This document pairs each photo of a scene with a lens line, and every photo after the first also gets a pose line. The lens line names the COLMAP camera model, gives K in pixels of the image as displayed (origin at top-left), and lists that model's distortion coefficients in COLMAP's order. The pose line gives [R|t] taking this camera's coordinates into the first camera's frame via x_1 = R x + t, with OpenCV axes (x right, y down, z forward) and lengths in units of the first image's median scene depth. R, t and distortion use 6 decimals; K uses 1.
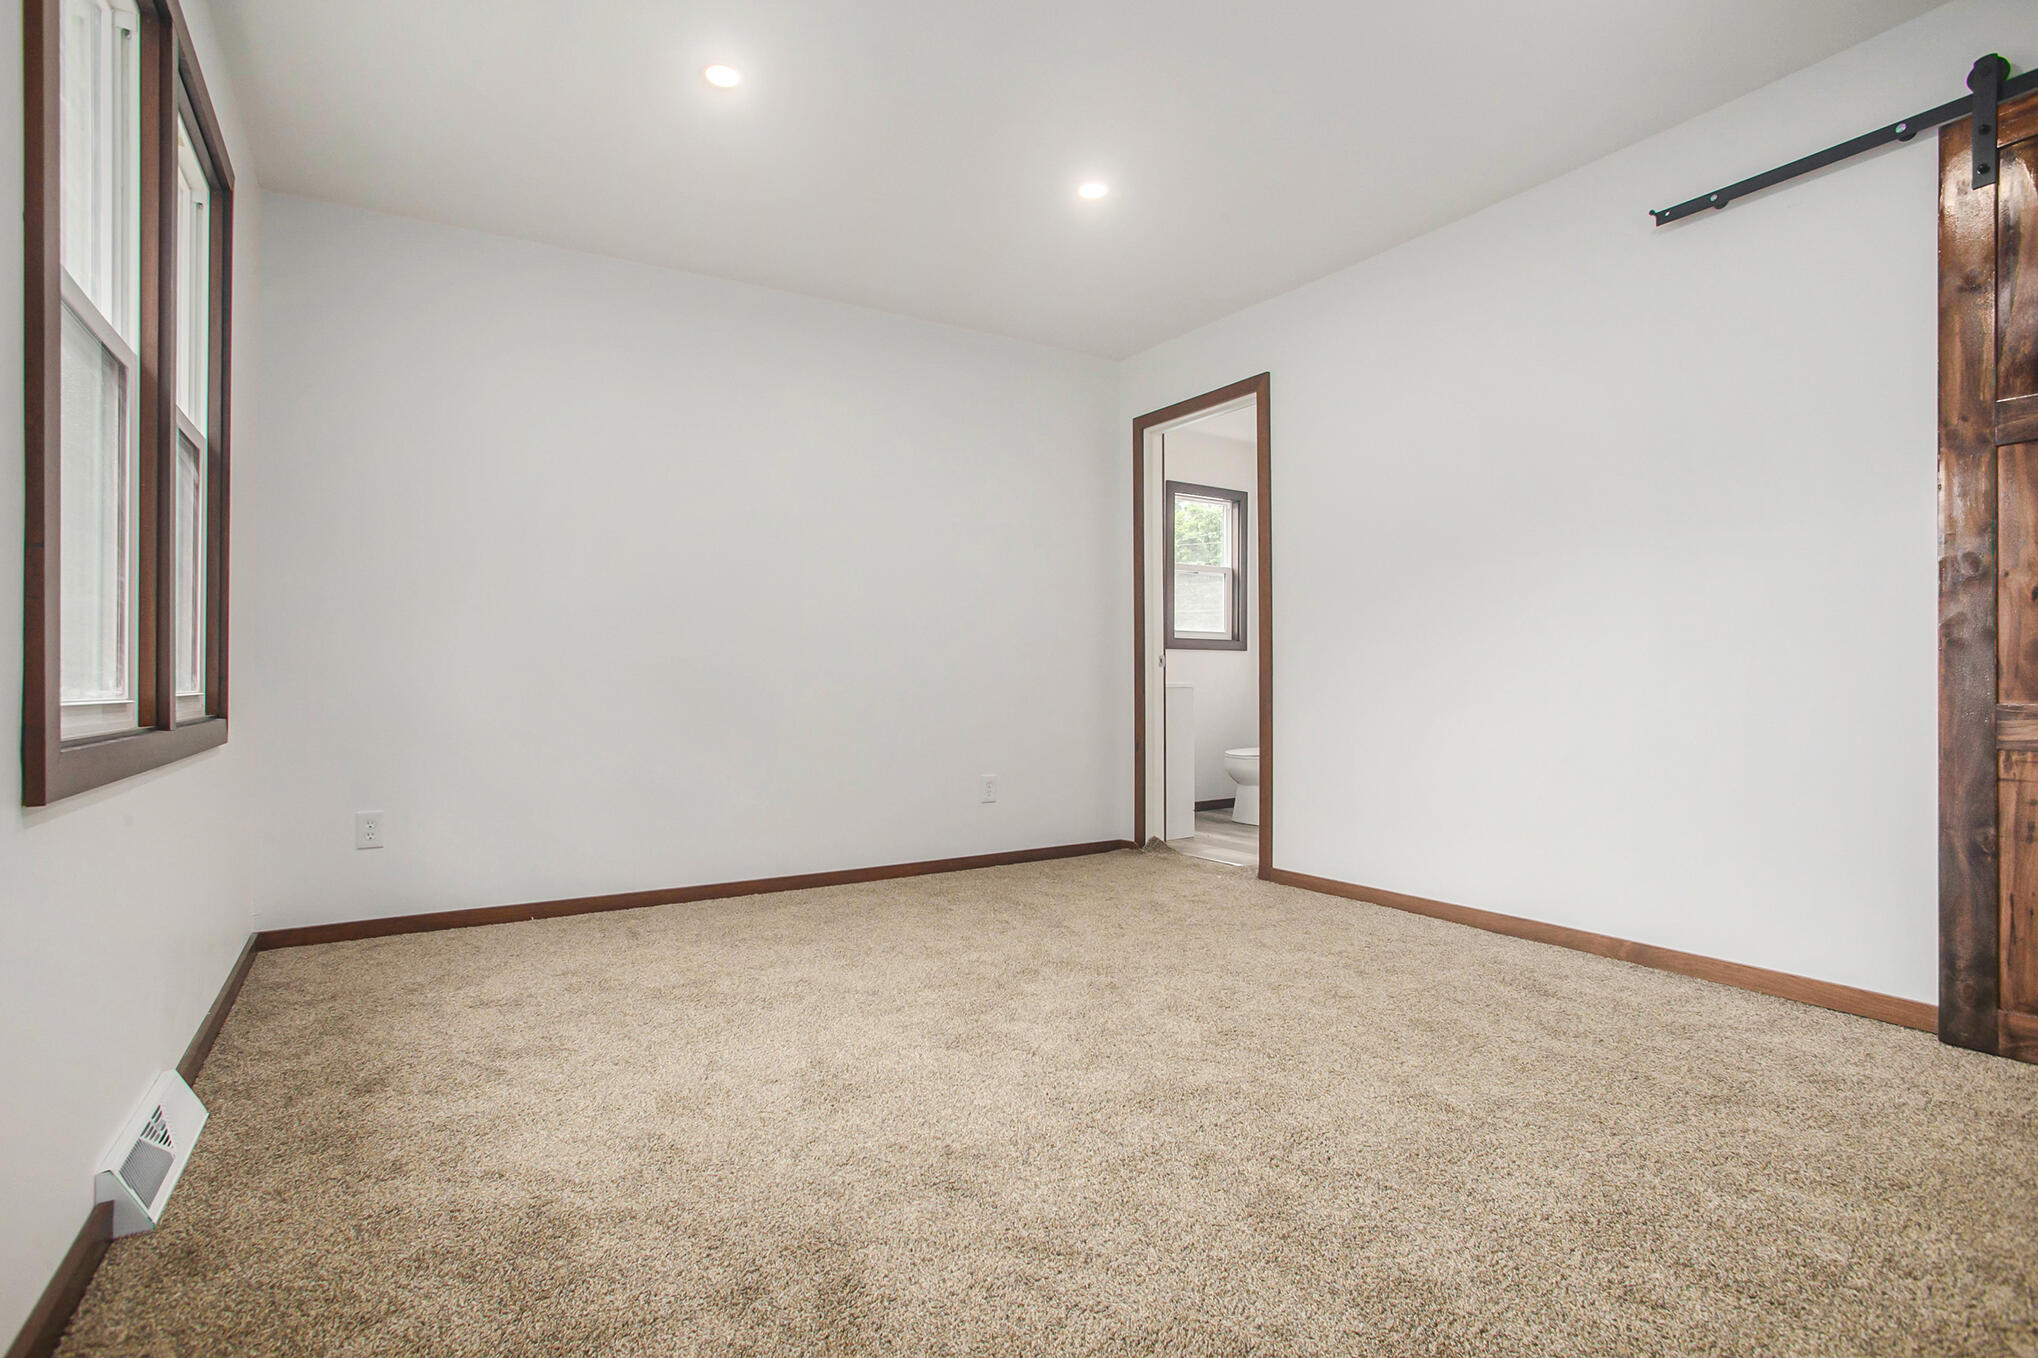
lens RADIAL K [[1001.1, 0, 989.1], [0, 1001.1, 674.5], [0, 0, 1]] dist [-0.074043, 0.045774]
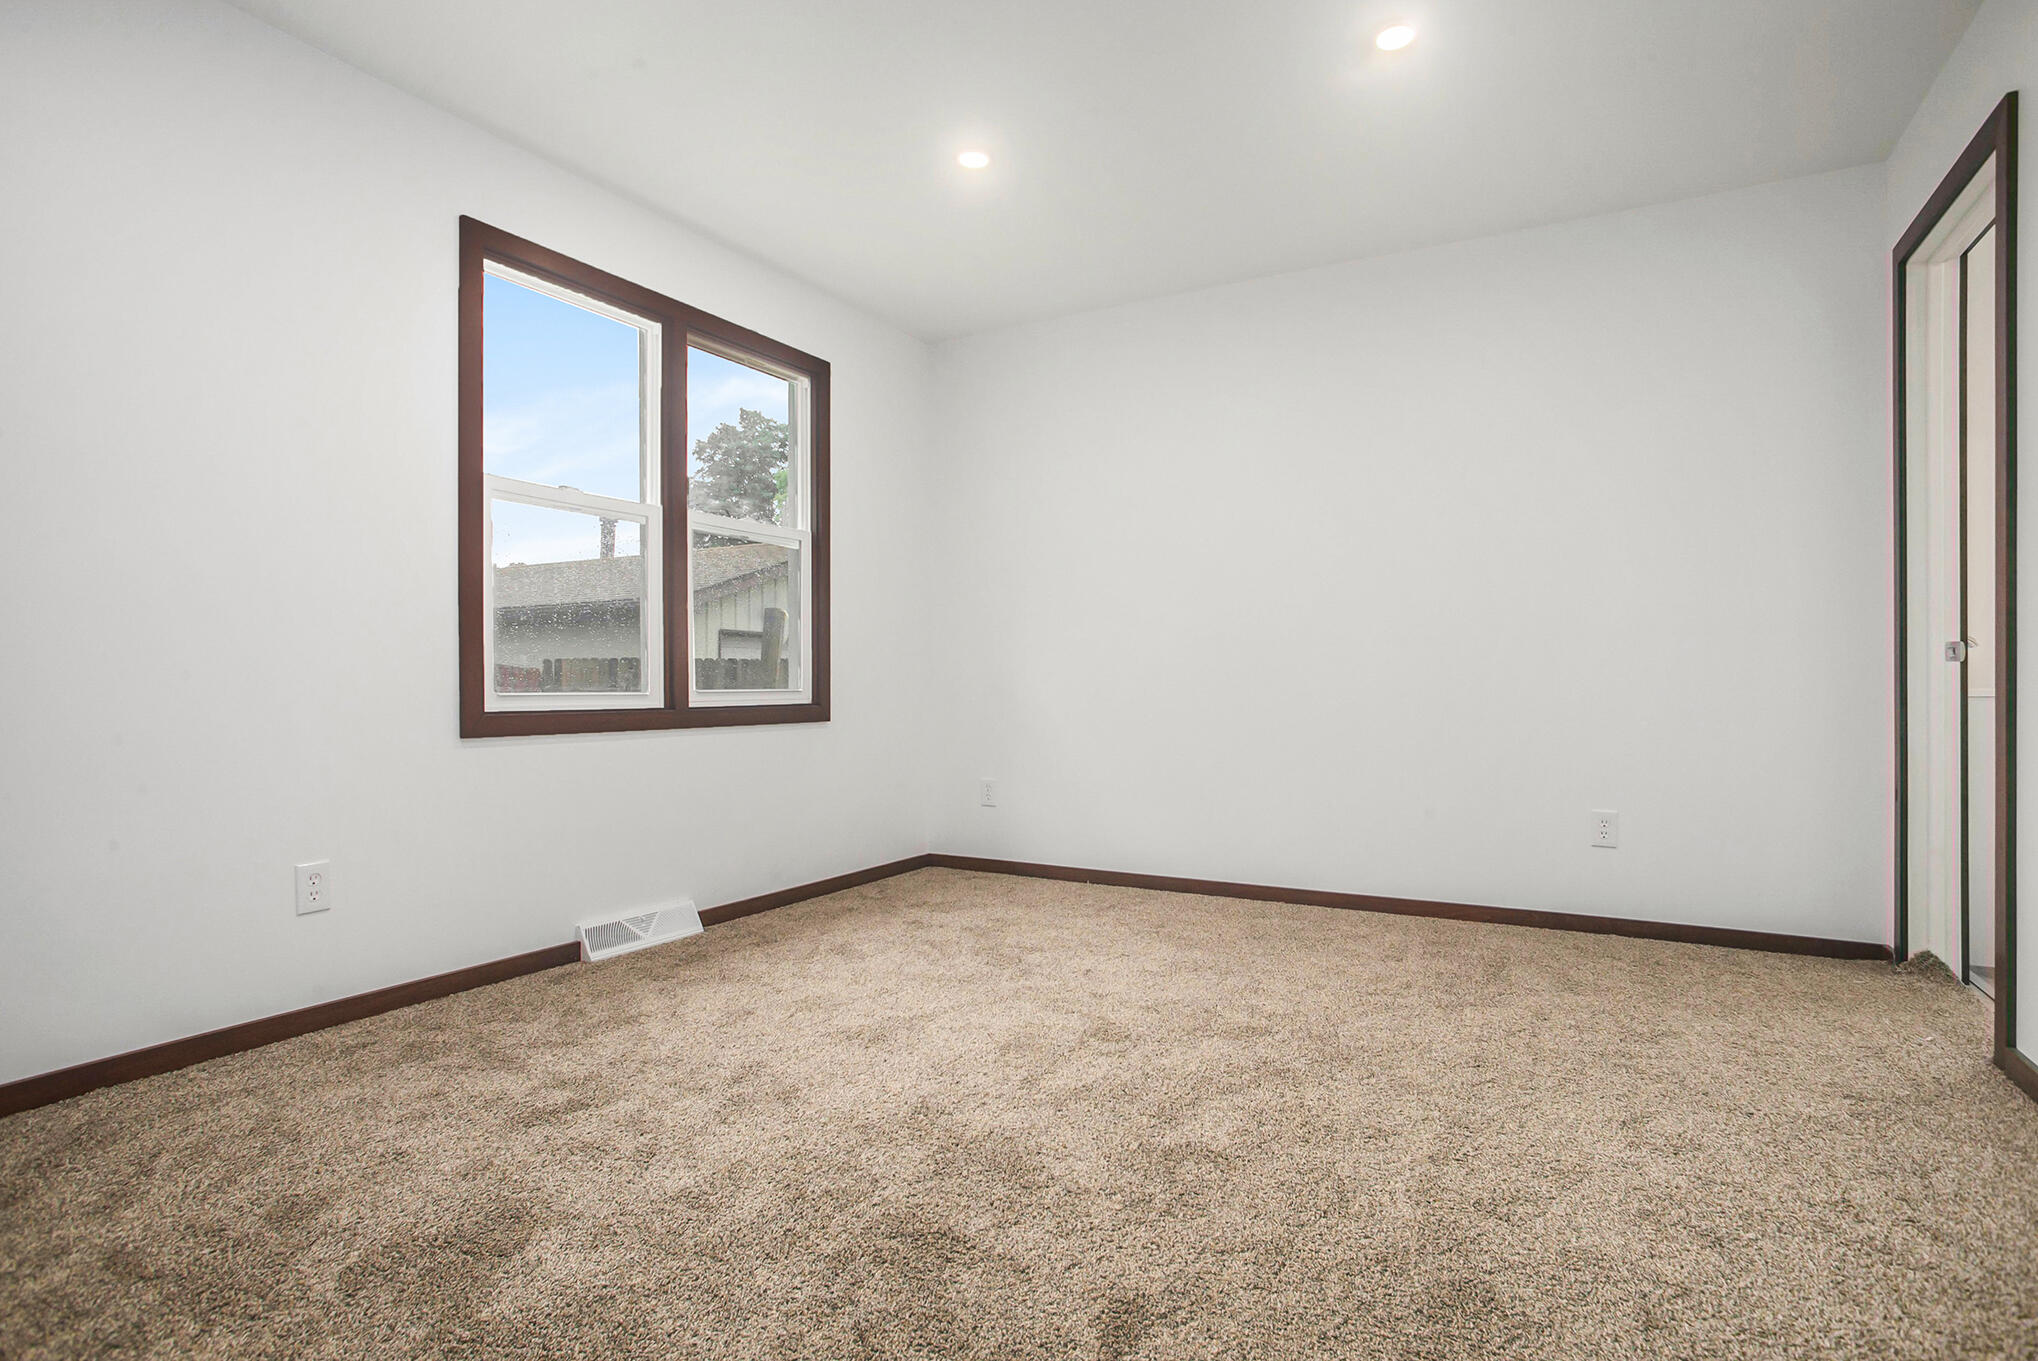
lens RADIAL K [[1001.1, 0, 989.1], [0, 1001.1, 676.0], [0, 0, 1]] dist [-0.074043, 0.045774]
pose [[0.480115, 0.001161, -0.877205, 0.719921], [0.002743, 0.999992, 0.002825, -0.004620], [0.877201, -0.003763, 0.480108, 0.432866]]
